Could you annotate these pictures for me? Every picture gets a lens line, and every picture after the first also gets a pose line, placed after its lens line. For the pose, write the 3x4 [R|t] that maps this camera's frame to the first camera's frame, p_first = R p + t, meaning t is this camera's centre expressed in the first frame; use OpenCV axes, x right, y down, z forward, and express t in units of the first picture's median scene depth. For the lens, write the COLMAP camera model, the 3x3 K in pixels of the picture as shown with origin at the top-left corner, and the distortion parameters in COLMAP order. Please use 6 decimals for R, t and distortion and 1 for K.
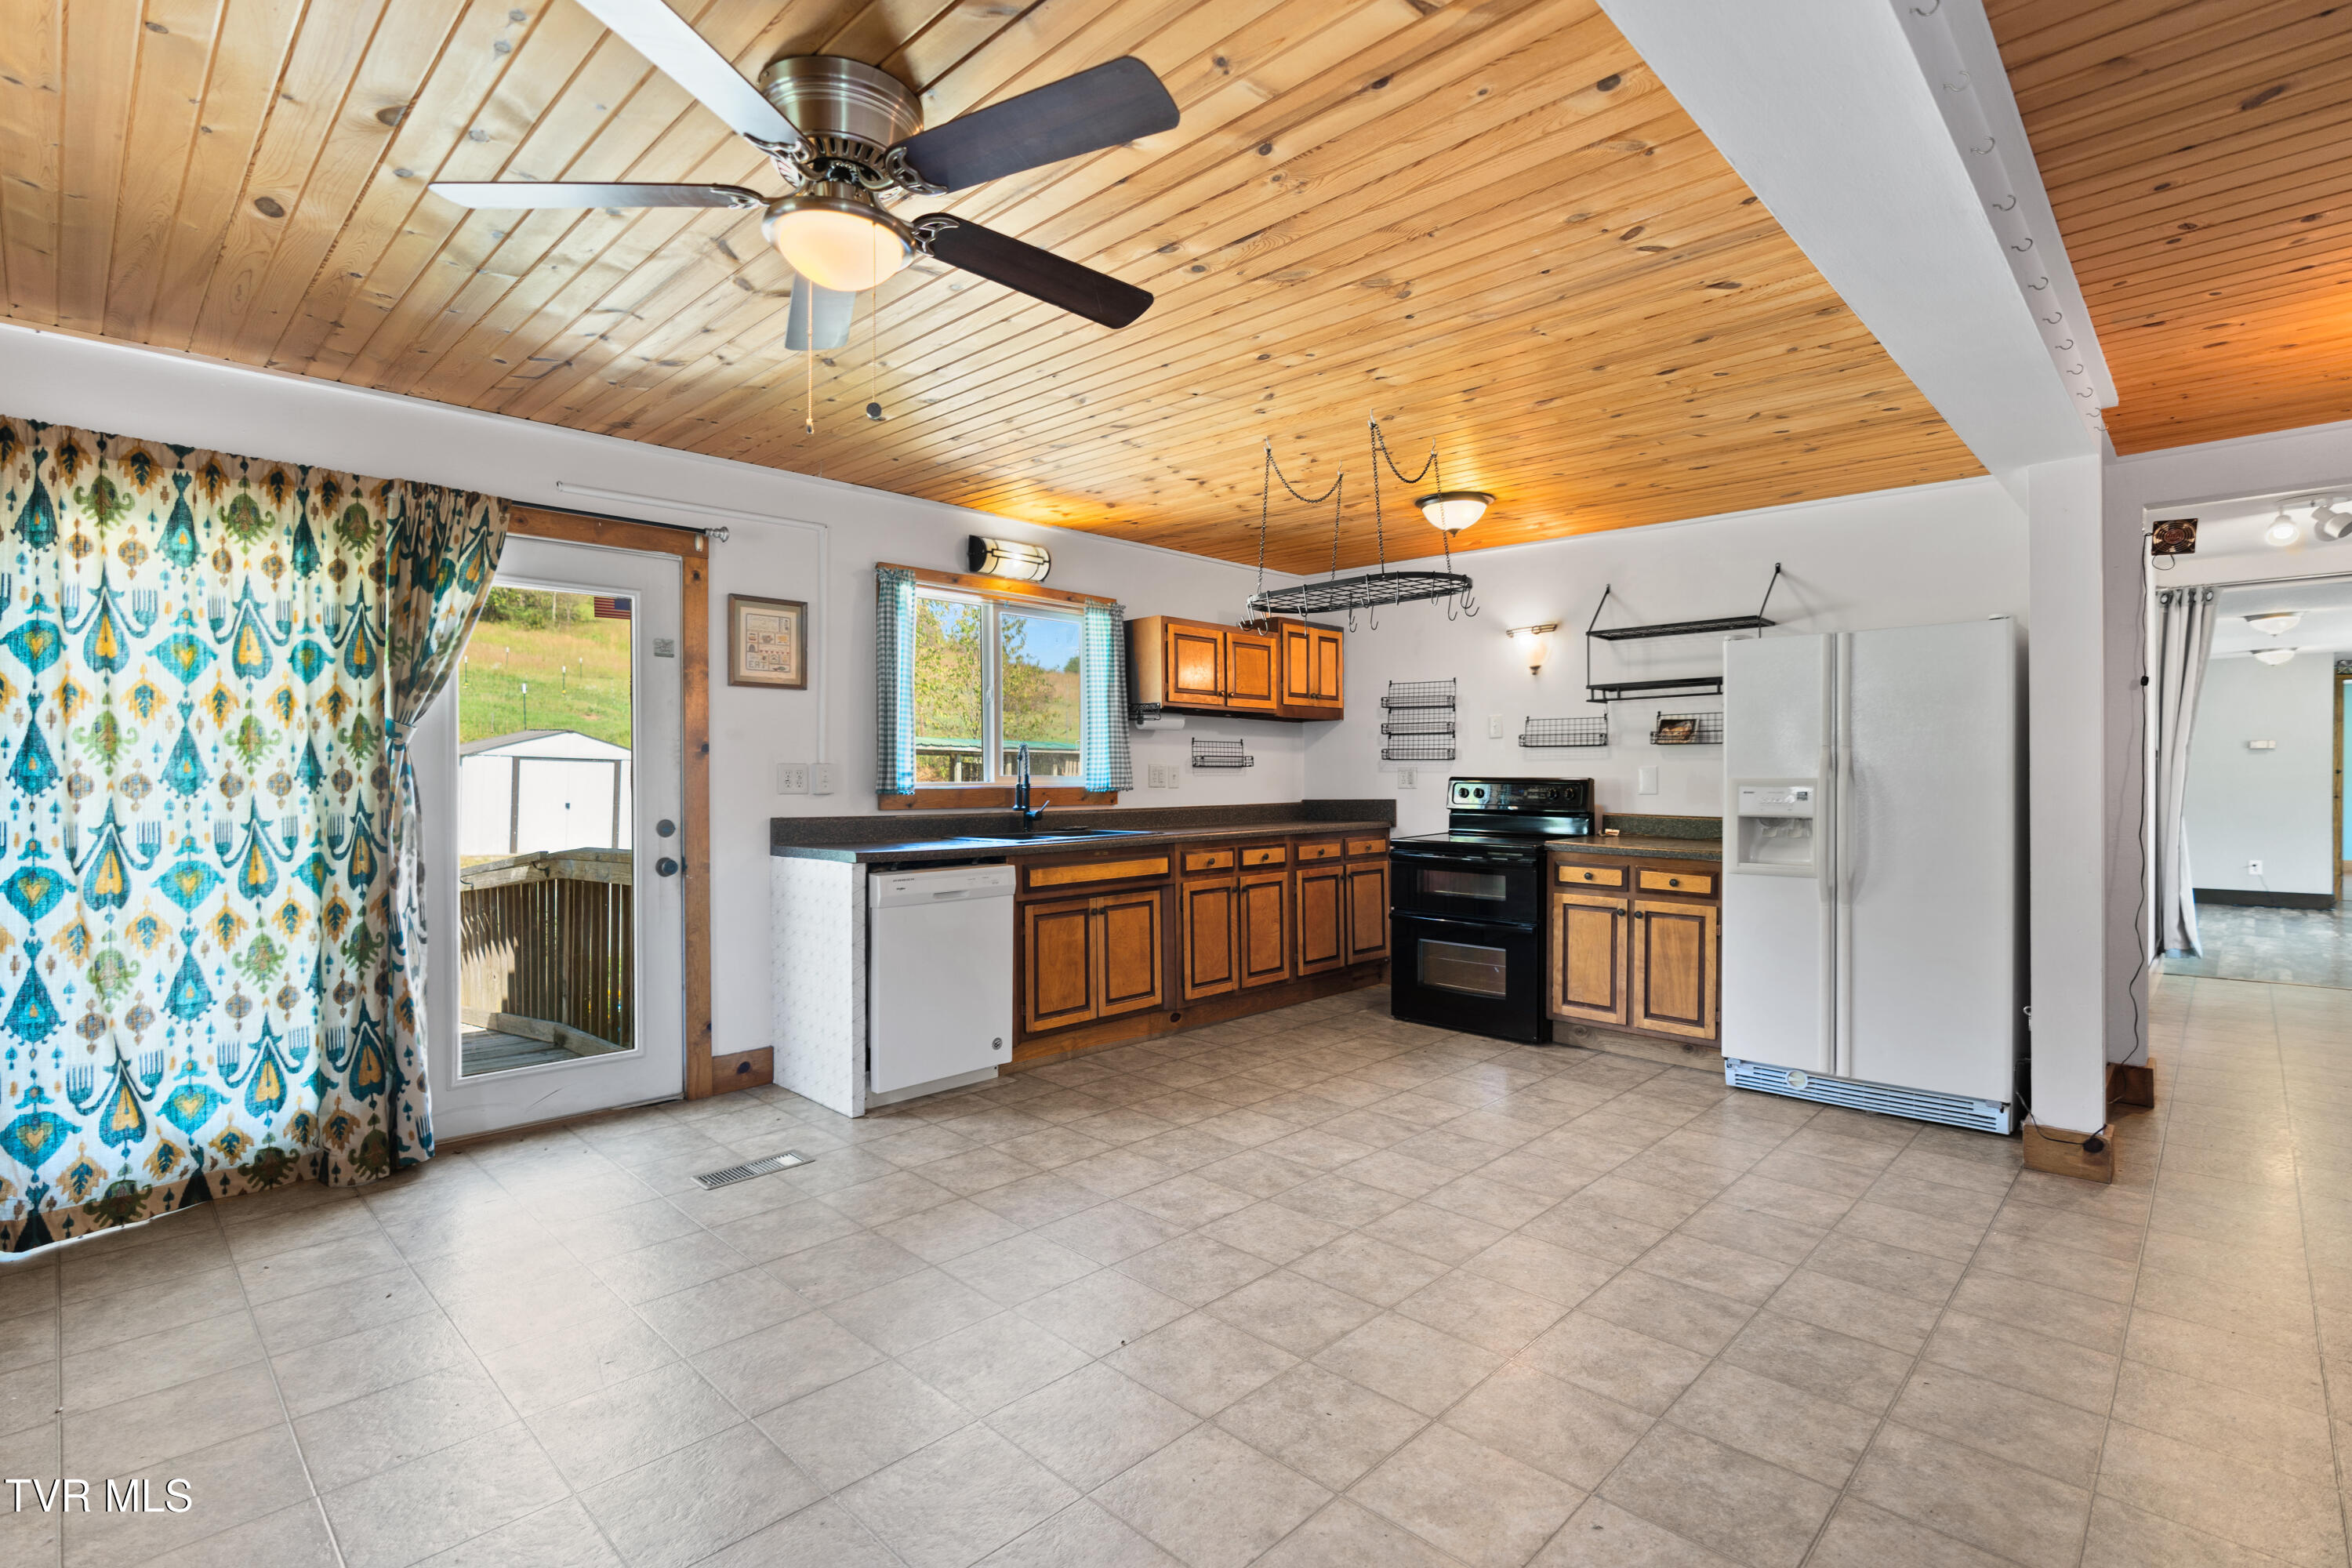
lens RADIAL K [[1103.0, 0, 1169.4], [0, 1103.0, 790.9], [0, 0, 1]] dist [0.000100, 0.000638]
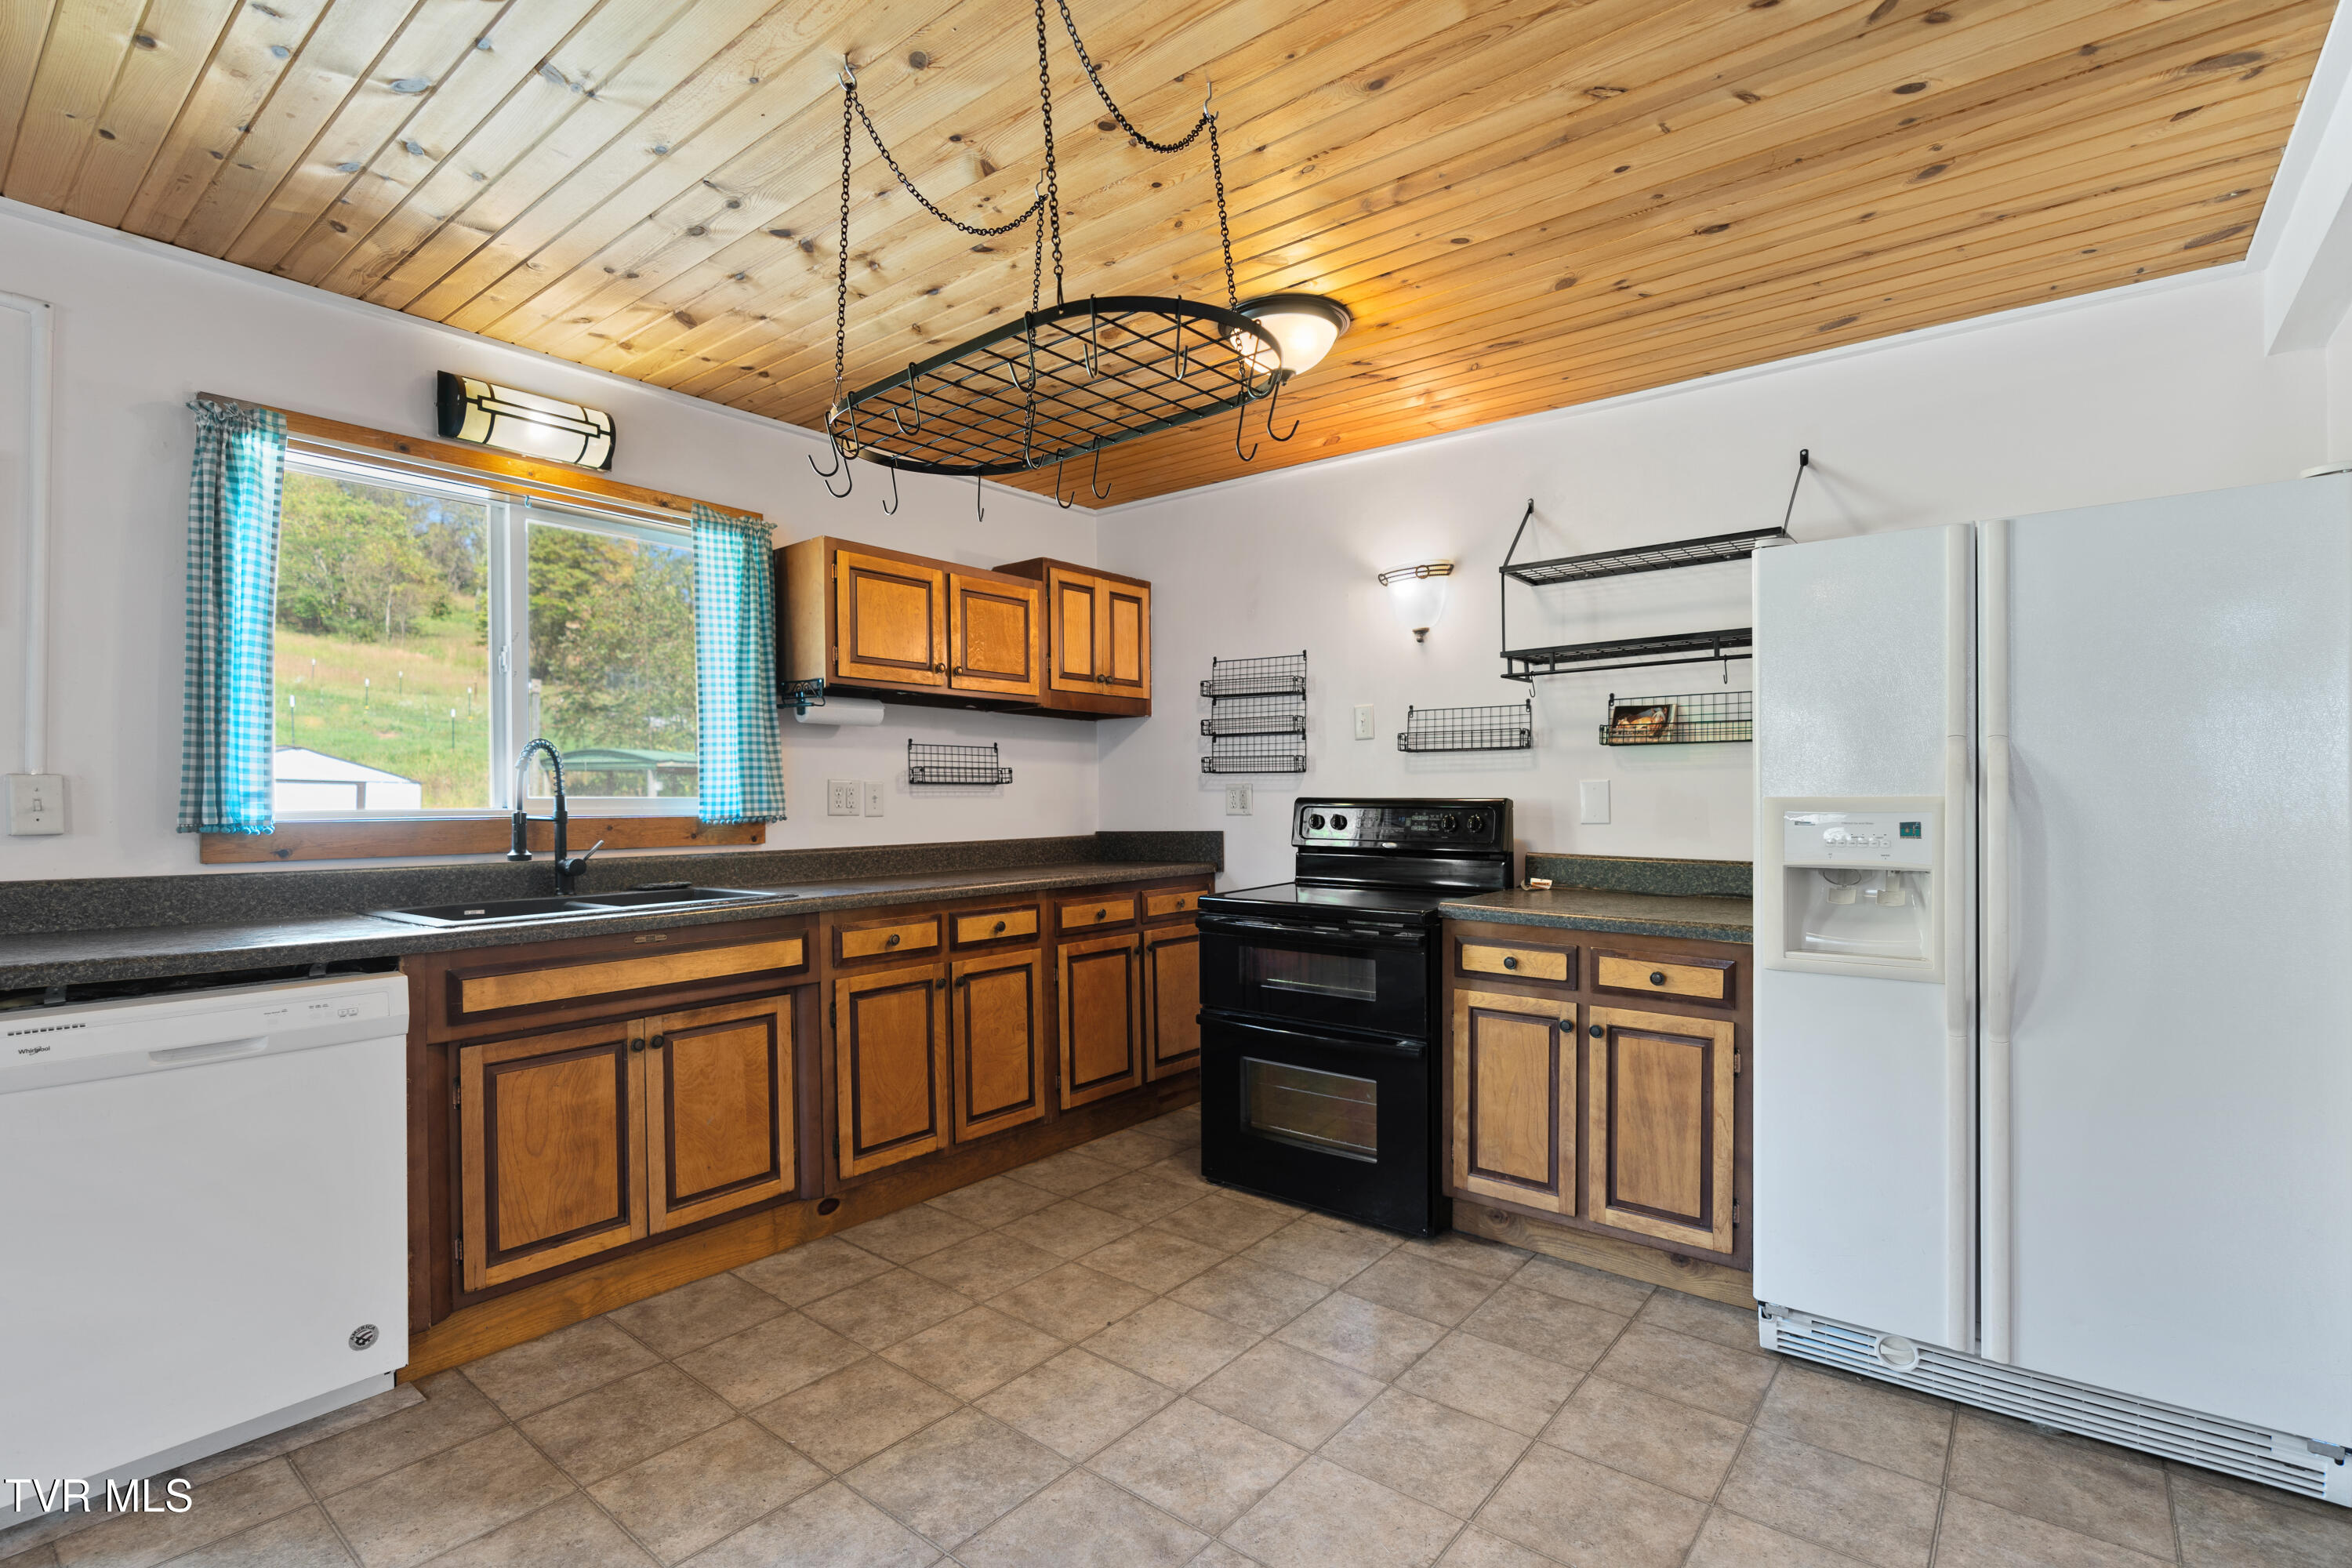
lens RADIAL K [[1101.5, 0, 1146.8], [0, 1101.5, 805.4], [0, 0, 1]] dist [0.000331, 0.000858]
pose [[0.997276, -0.003852, 0.073666, 0.135172], [0.004408, 0.999963, -0.007386, -0.004174], [-0.073635, 0.007690, 0.997256, 0.404862]]
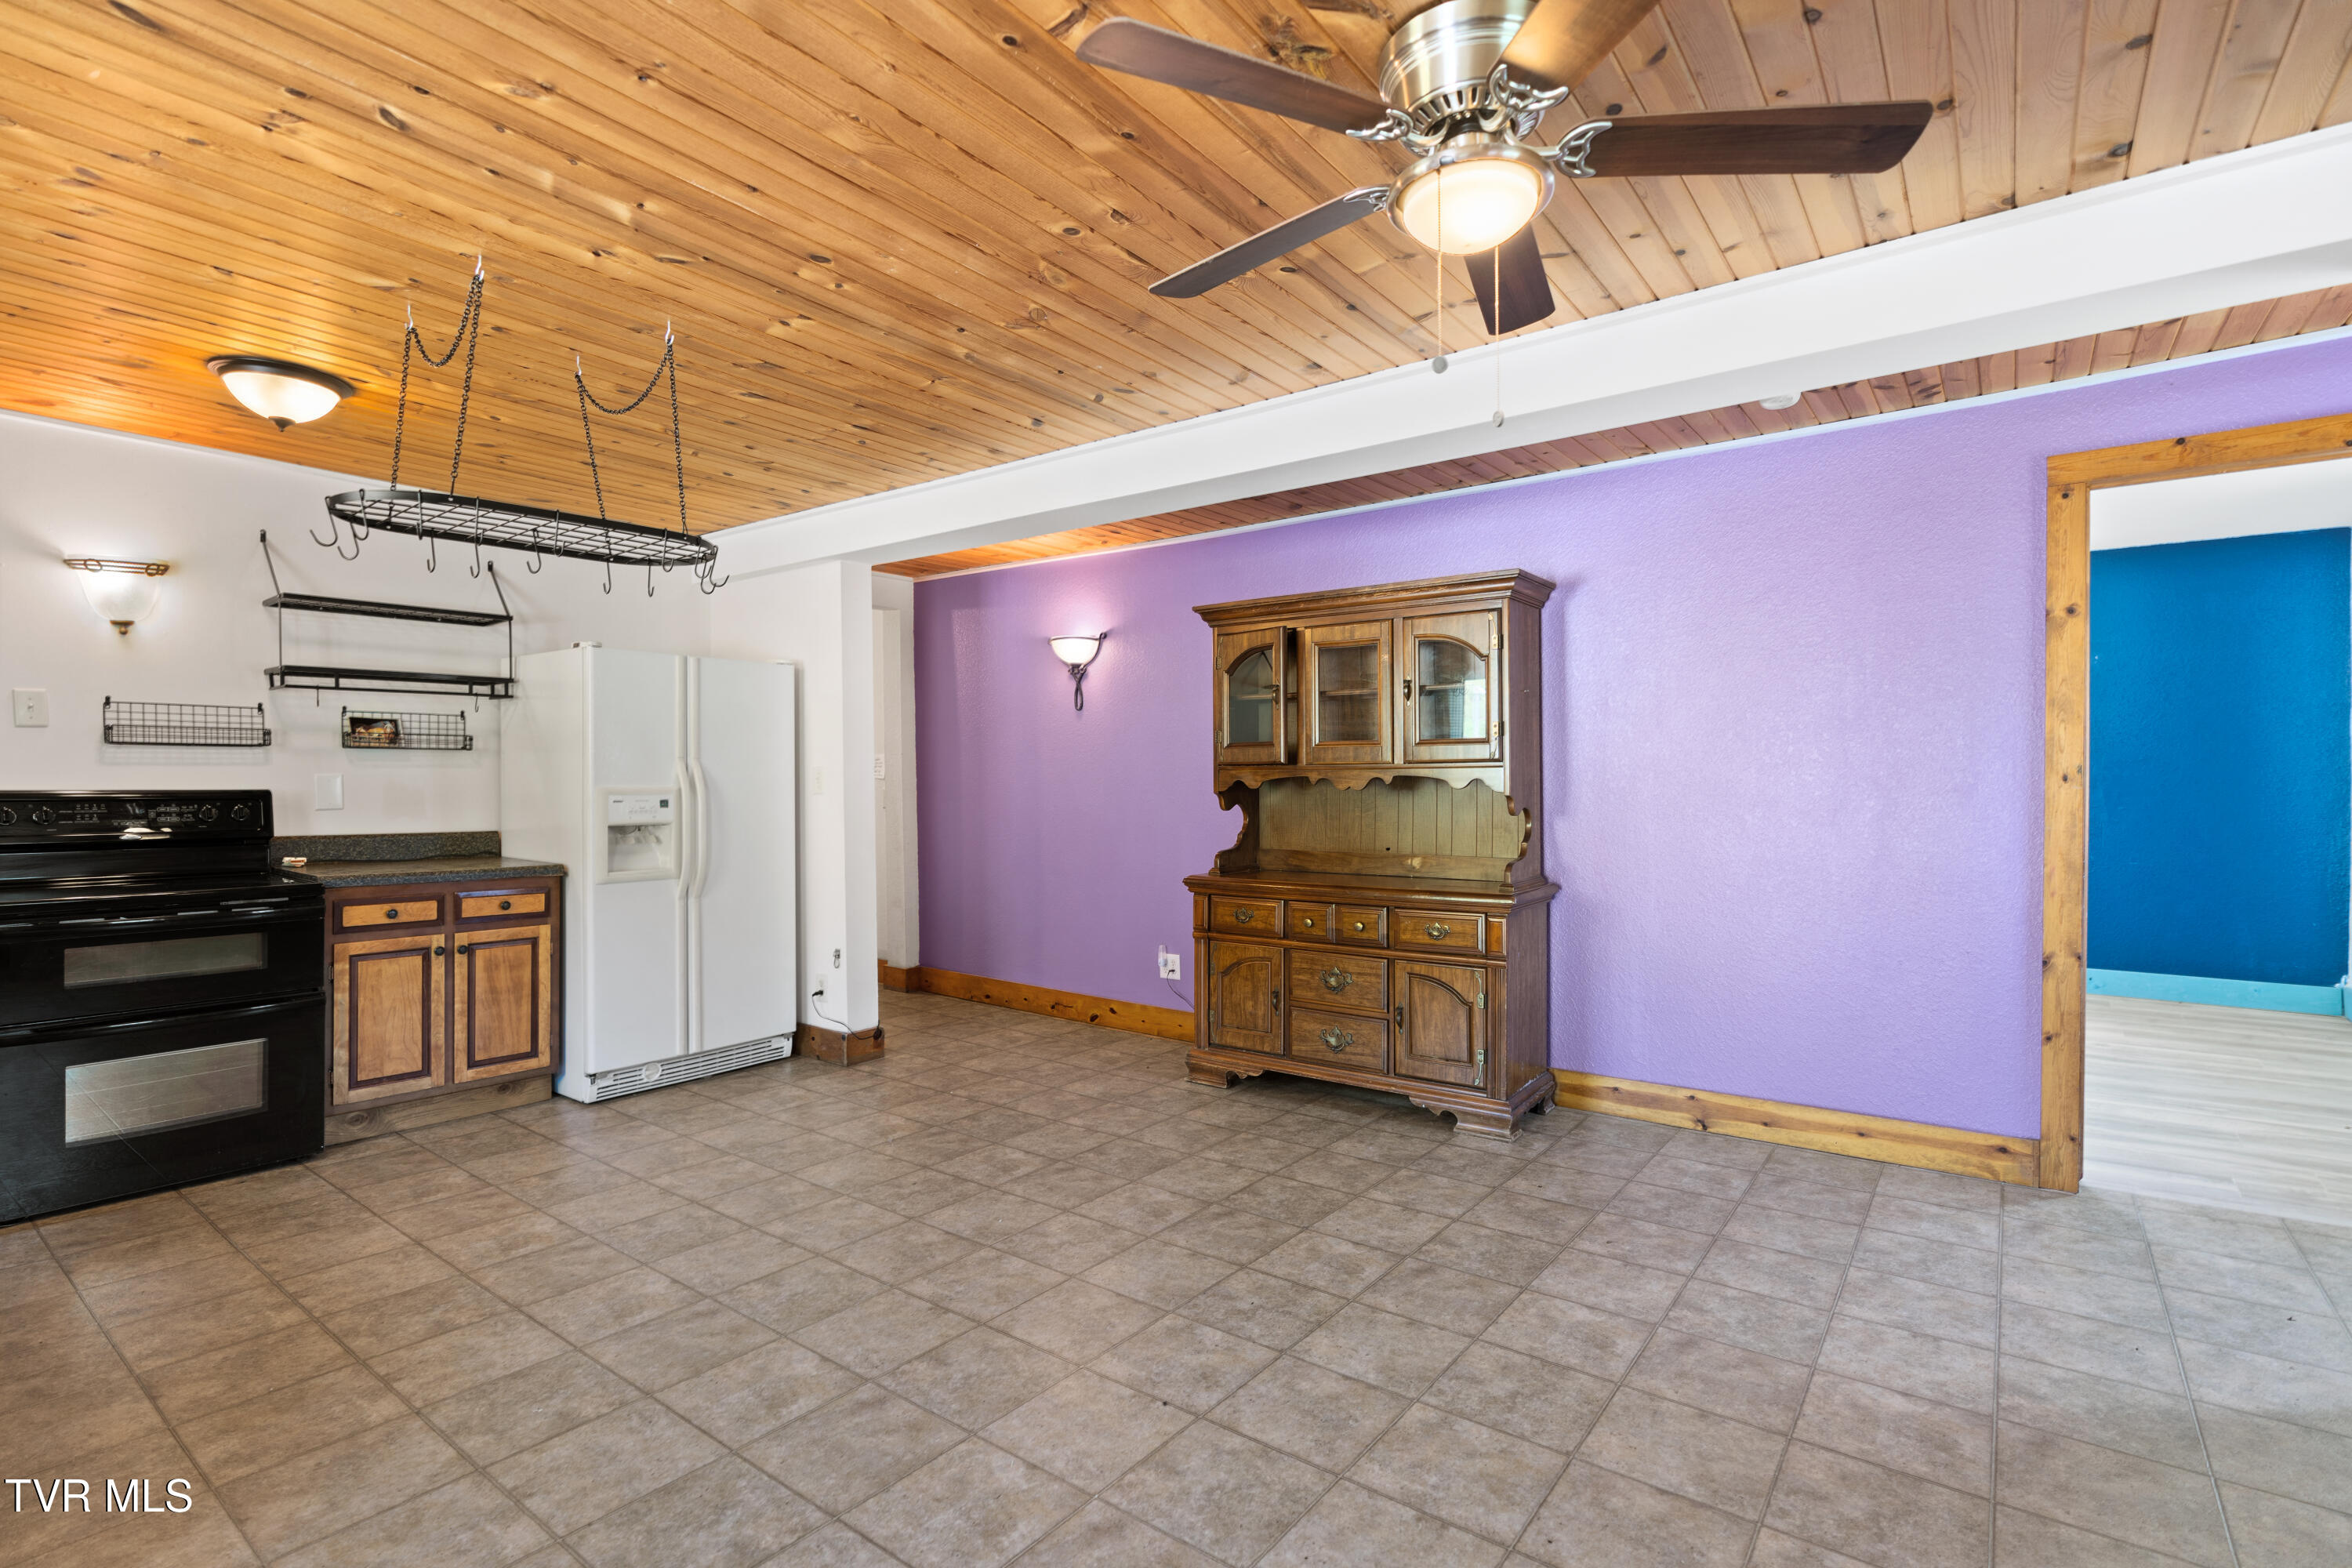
lens RADIAL K [[1088.2, 0, 1188.0], [0, 1088.2, 793.3], [0, 0, 1]] dist [-0.002057, 0.000751]
pose [[-0.117626, -0.010861, 0.992999, -0.440310], [0.017602, 0.999760, 0.013020, -0.008529], [-0.992902, 0.019010, -0.117406, 0.506764]]
